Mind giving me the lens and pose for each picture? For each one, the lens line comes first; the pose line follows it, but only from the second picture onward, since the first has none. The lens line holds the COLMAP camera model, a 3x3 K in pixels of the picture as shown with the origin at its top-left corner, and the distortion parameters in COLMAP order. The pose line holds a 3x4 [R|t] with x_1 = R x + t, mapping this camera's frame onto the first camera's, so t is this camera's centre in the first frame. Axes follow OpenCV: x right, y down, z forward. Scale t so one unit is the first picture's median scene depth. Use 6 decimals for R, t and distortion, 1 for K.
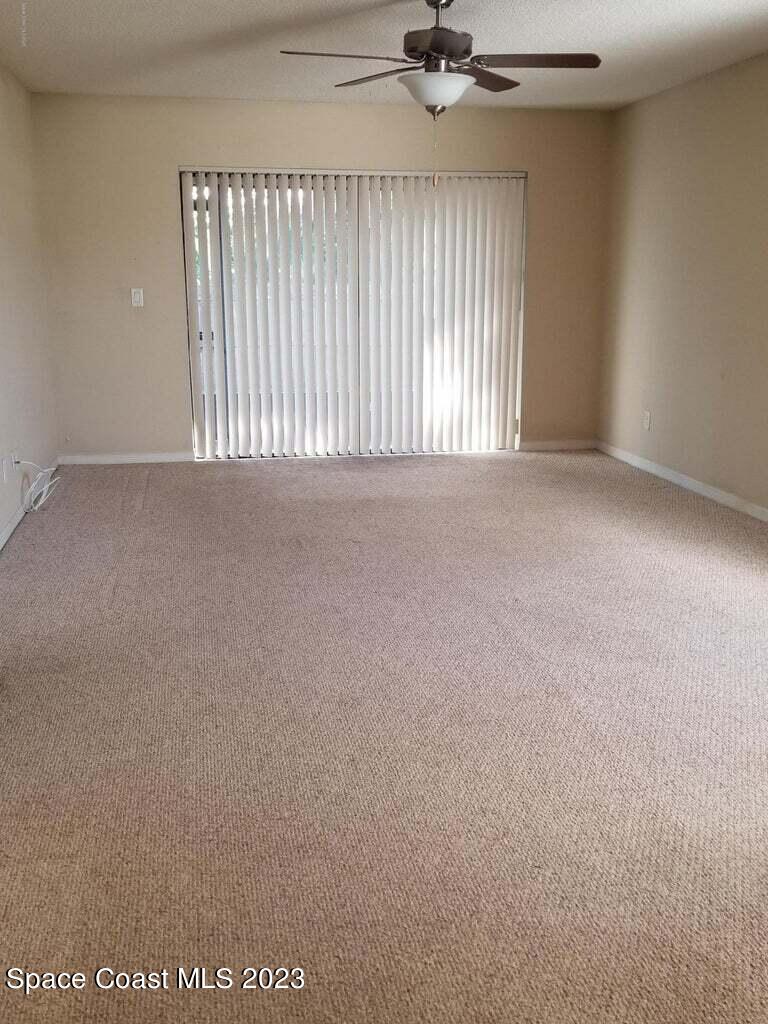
lens RADIAL K [[1017.2, 0, 380.9], [0, 1017.2, 476.9], [0, 0, 1]] dist [0.081817, -0.130388]
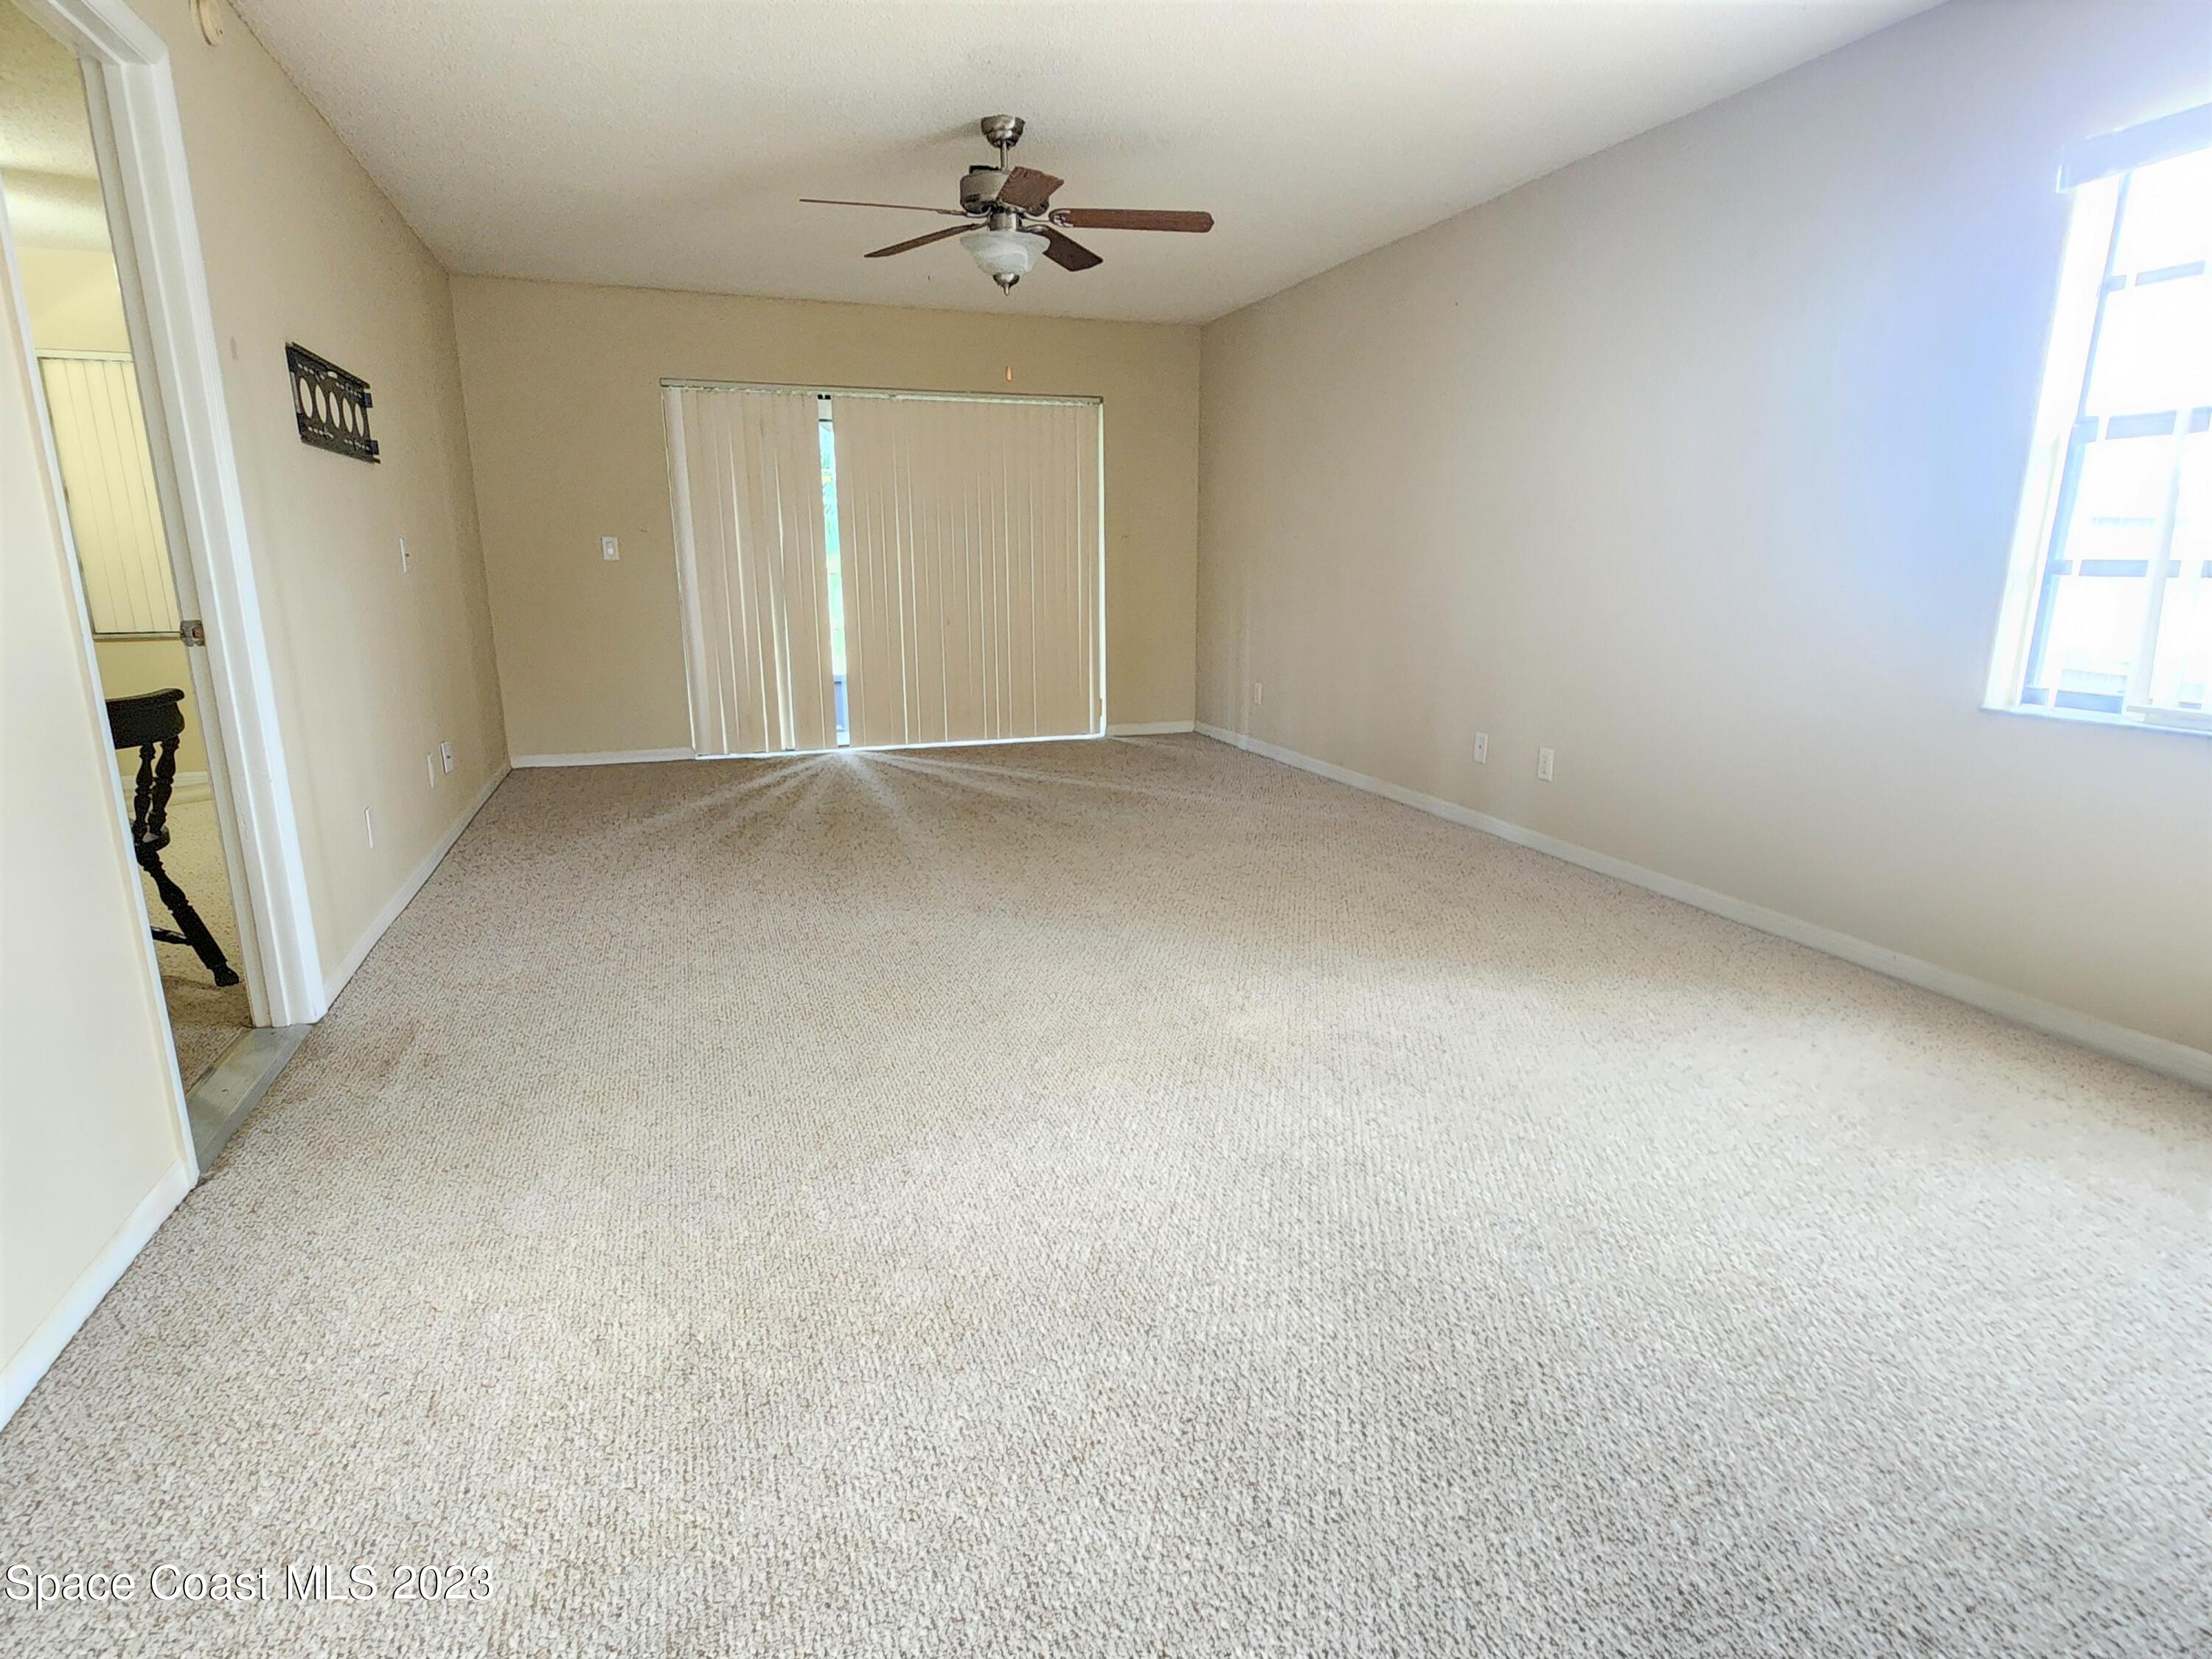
lens RADIAL K [[1163.0, 0, 1106.0], [0, 1163.0, 829.5], [0, 0, 1]] dist [0.000219, -0.000500]
pose [[0.986707, -0.036498, 0.158360, -0.025728], [0.031120, 0.998856, 0.036312, 0.026558], [-0.159504, -0.030902, 0.986714, 0.113407]]
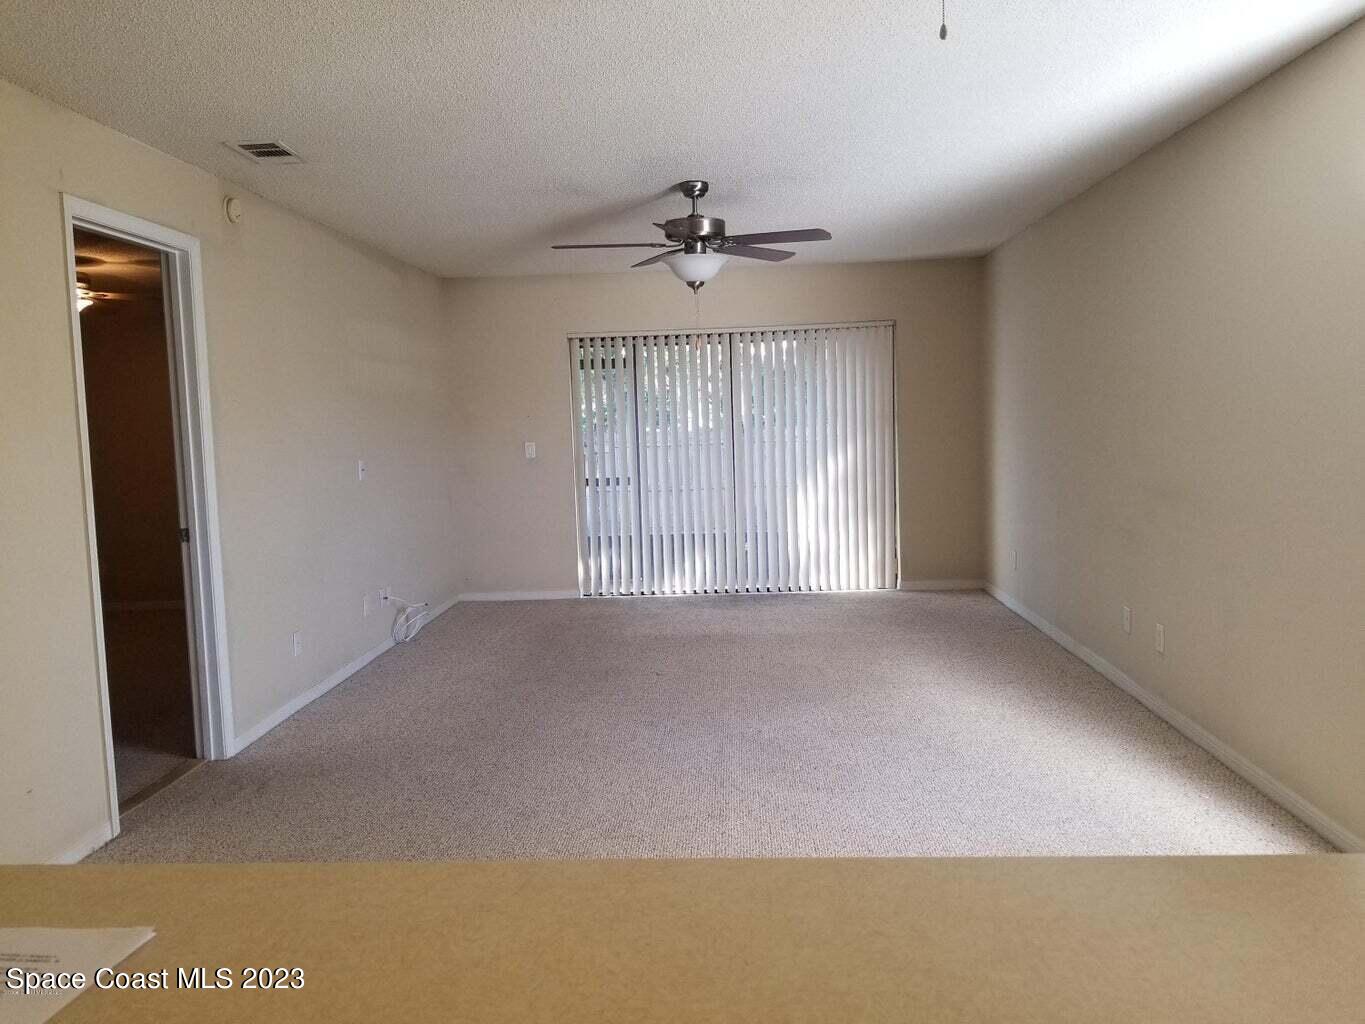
lens RADIAL K [[1034.2, 0, 684.8], [0, 1034.2, 488.4], [0, 0, 1]] dist [0.128967, -0.241588]
pose [[0.974564, -0.016822, -0.223475, 0.296935], [-0.011080, 0.992343, -0.123016, 0.005228], [0.223833, 0.122363, 0.966916, -0.080280]]
